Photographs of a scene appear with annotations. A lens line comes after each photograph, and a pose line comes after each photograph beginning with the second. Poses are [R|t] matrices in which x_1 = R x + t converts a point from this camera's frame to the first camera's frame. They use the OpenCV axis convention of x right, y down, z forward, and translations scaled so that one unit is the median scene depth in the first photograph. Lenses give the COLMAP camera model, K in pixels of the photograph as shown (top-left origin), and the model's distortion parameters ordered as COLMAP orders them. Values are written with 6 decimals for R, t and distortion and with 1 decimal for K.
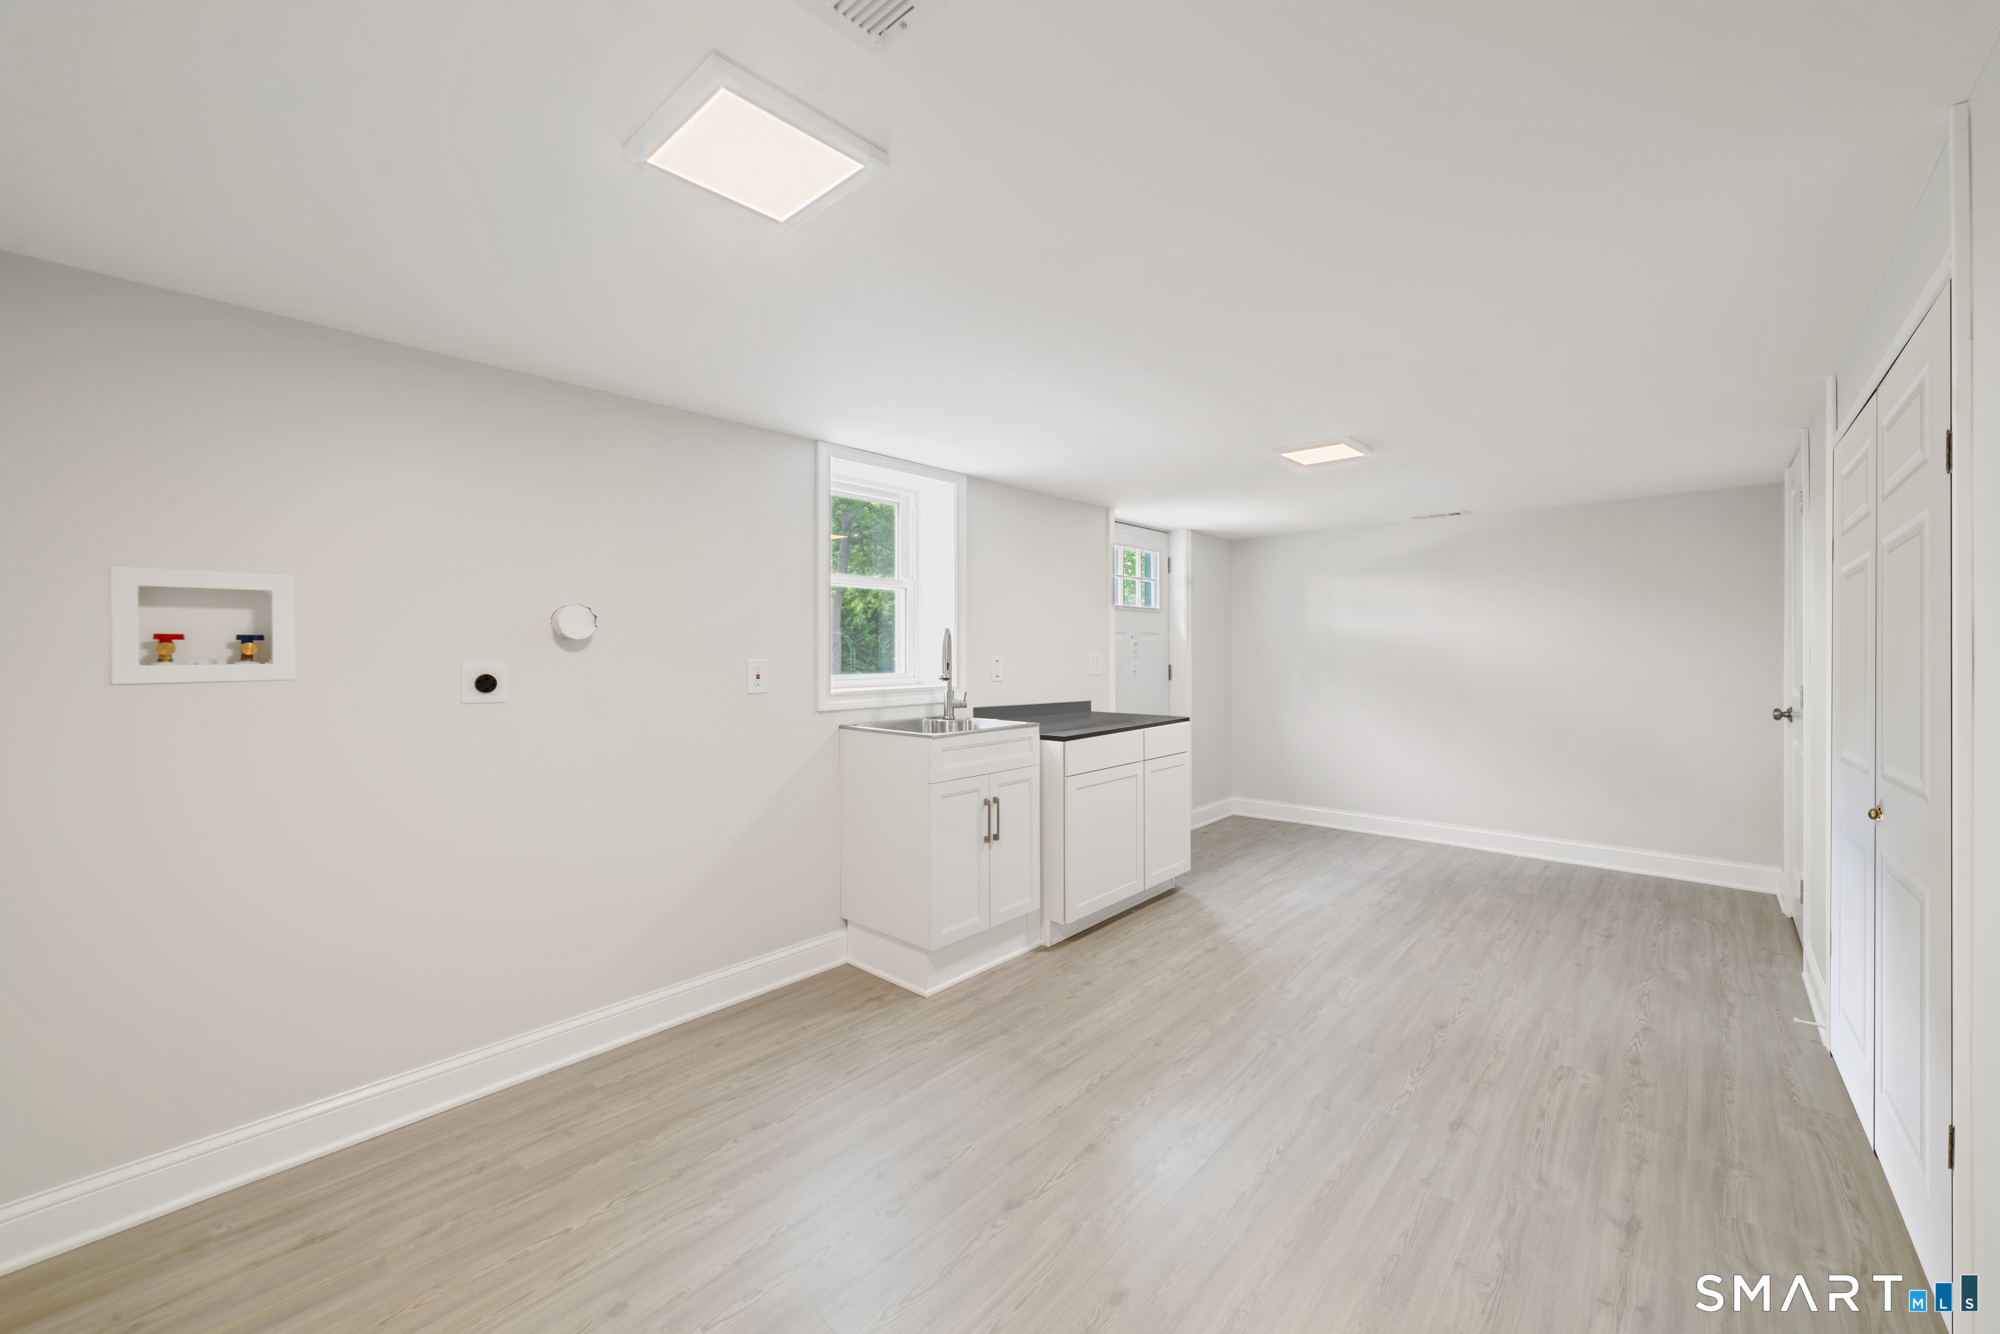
lens RADIAL K [[787.3, 0, 1000.4], [0, 787.3, 653.9], [0, 0, 1]] dist [-0.000248, 0.000982]
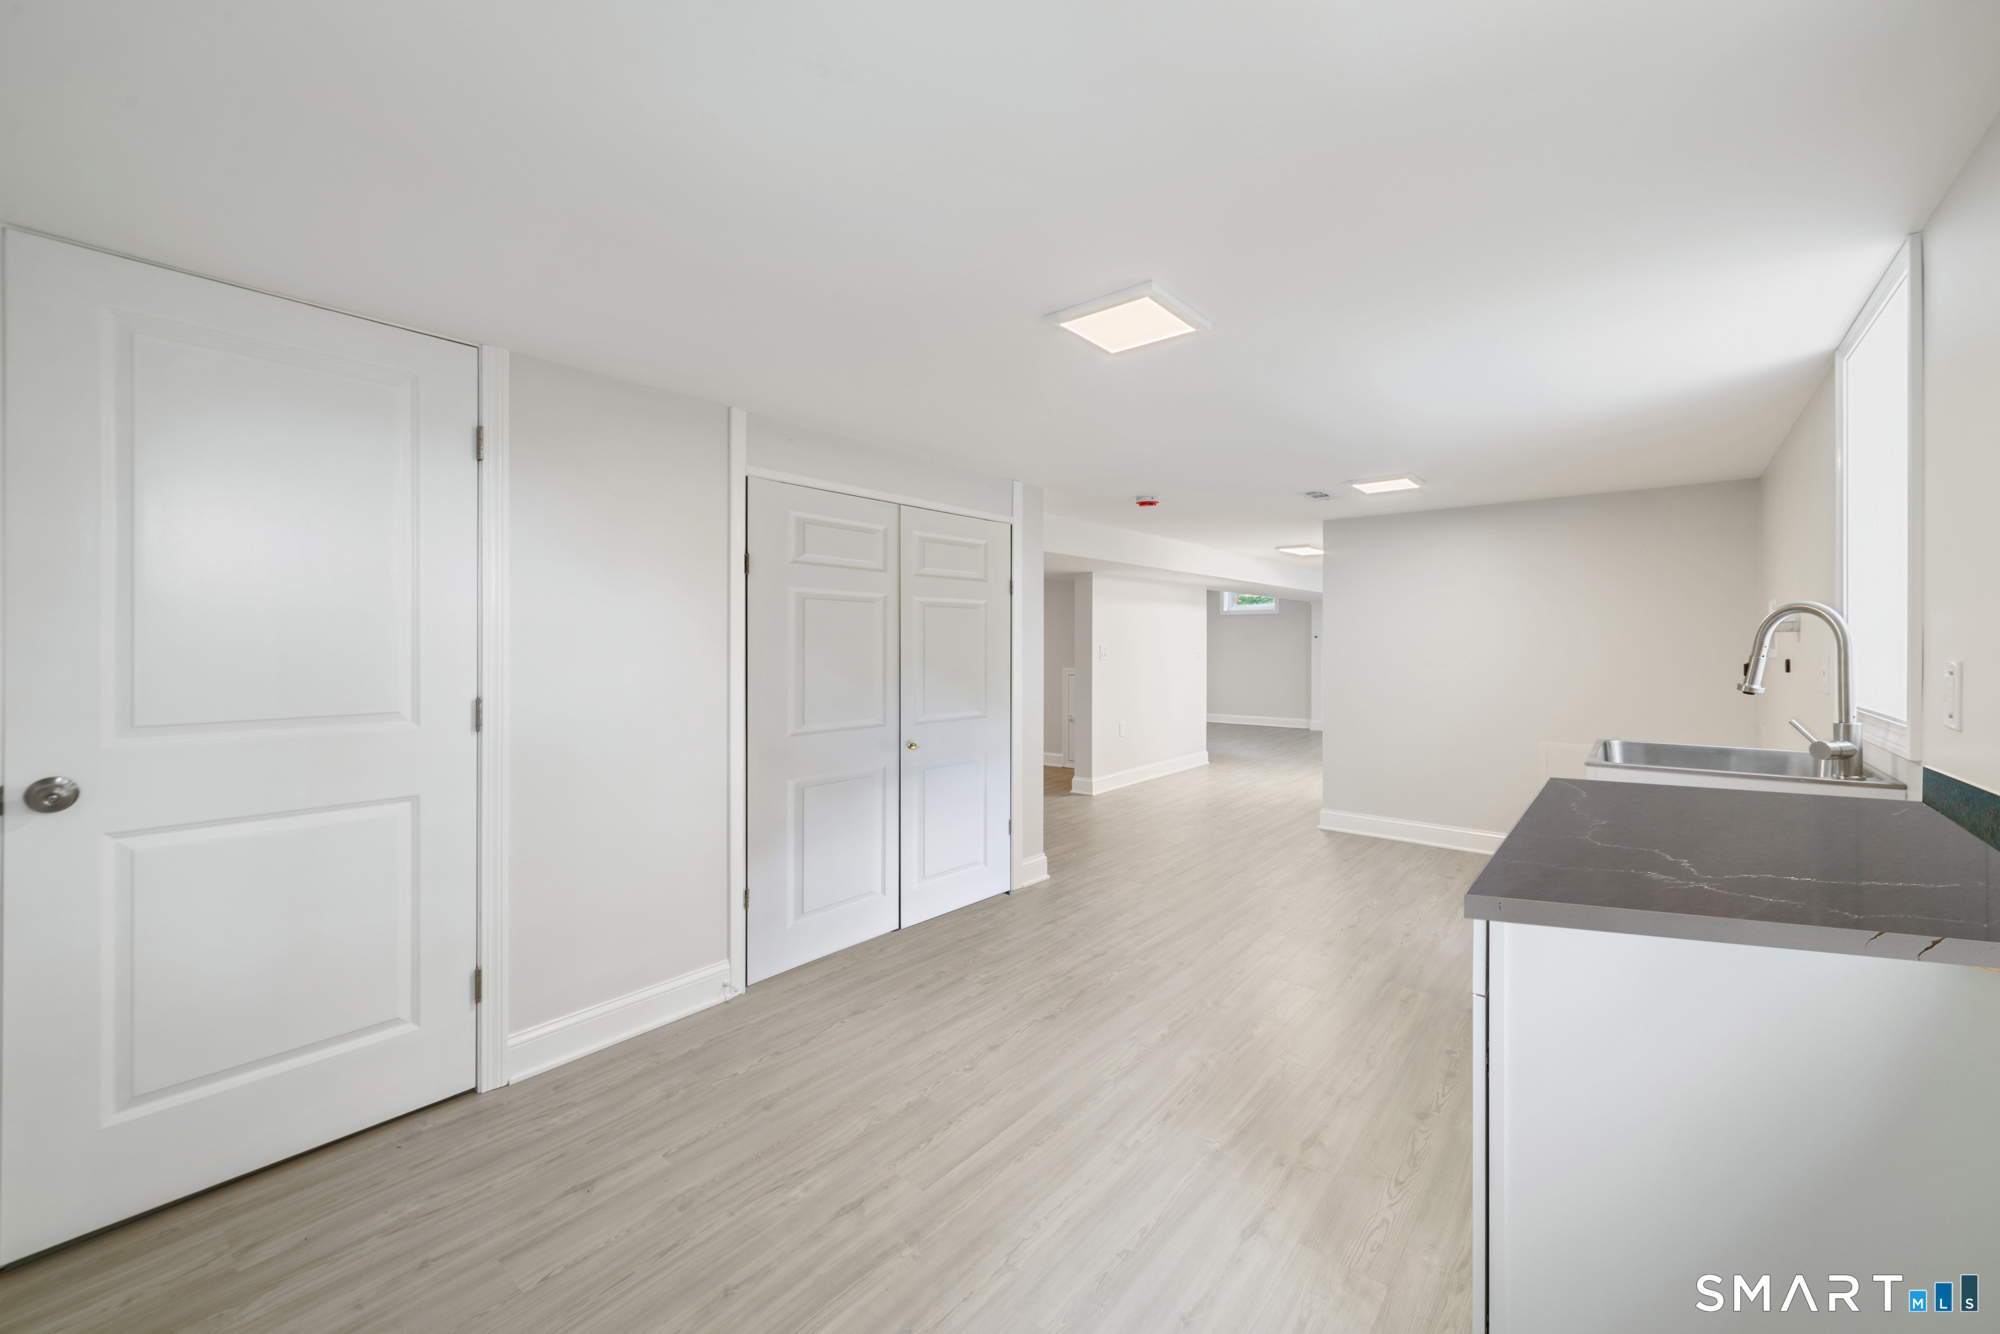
lens RADIAL K [[787.3, 0, 999.3], [0, 787.3, 650.8], [0, 0, 1]] dist [-0.000248, 0.000982]
pose [[-0.999156, 0.004278, -0.040848, 0.673619], [0.003625, 0.999865, 0.016041, -0.011938], [0.040911, 0.015879, -0.999037, 2.023762]]
